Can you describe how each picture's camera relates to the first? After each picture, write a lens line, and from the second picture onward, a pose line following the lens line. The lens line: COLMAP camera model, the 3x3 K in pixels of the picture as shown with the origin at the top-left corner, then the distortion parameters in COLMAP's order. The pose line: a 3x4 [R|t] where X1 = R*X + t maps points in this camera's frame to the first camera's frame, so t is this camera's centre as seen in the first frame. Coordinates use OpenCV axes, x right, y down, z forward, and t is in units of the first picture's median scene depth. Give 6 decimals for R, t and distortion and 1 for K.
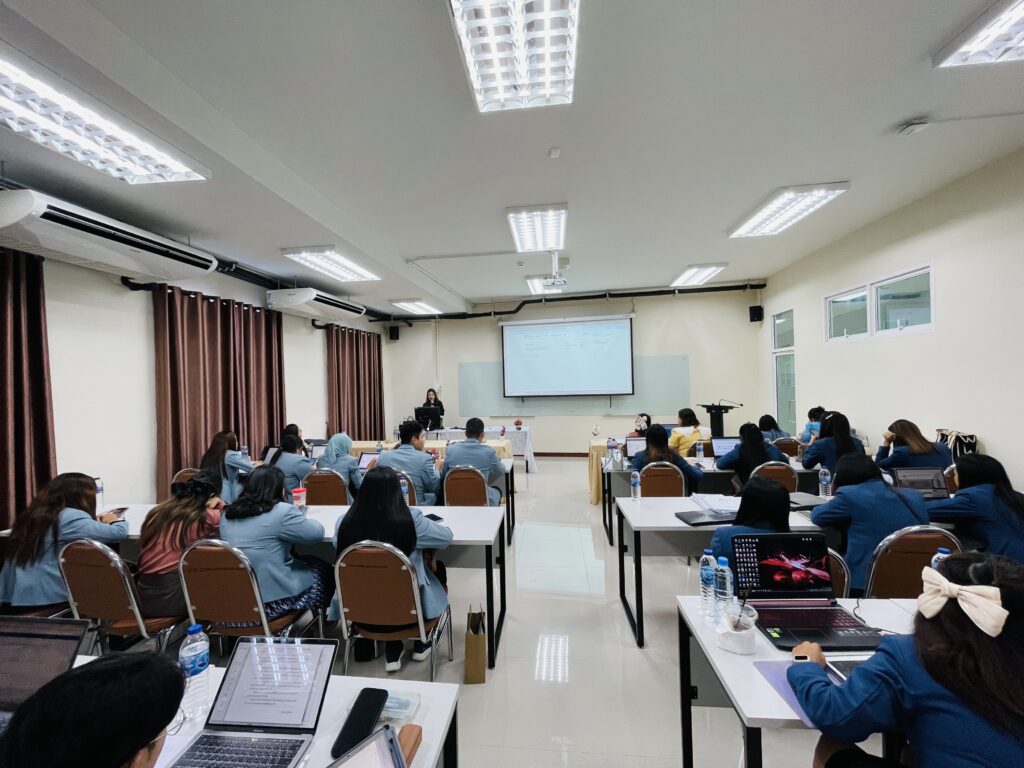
lens RADIAL K [[409.3, 0, 512.0], [0, 409.3, 384.0], [0, 0, 1]] dist [-0.000220, -0.000005]
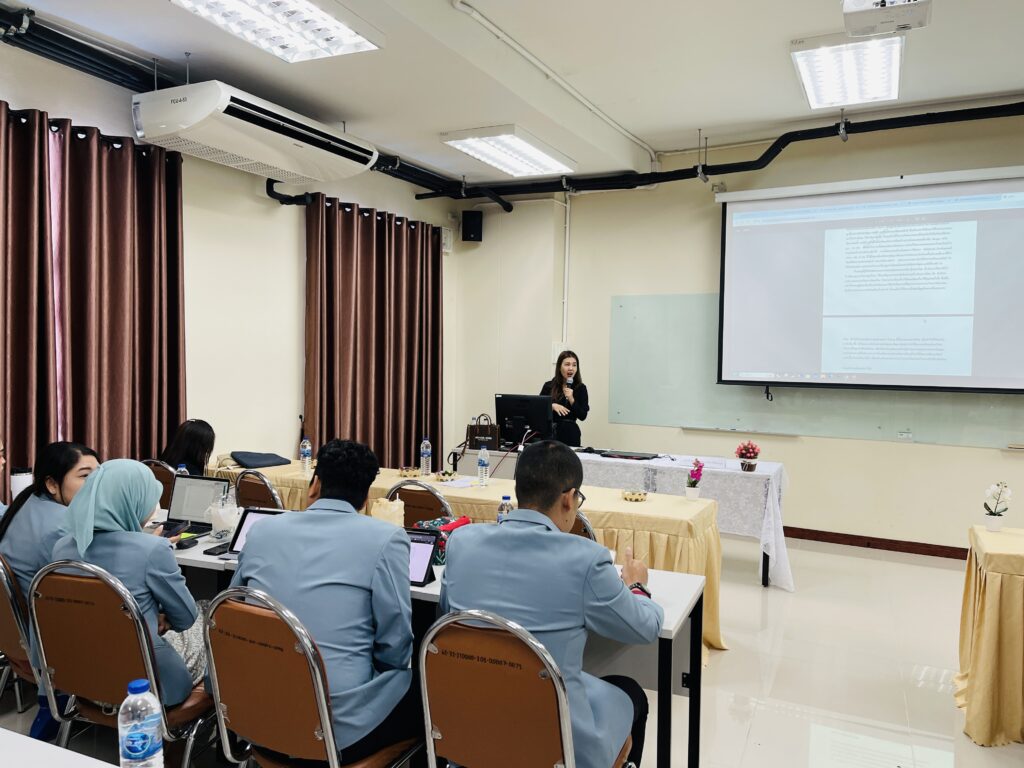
lens RADIAL K [[749.8, 0, 512.0], [0, 749.8, 384.0], [0, 0, 1]] dist [0.010218, -0.002161]
pose [[0.946568, 0.055543, -0.317686, 0.024523], [-0.044816, 0.998154, 0.040980, 0.013725], [0.319376, -0.024553, 0.947310, 0.264541]]
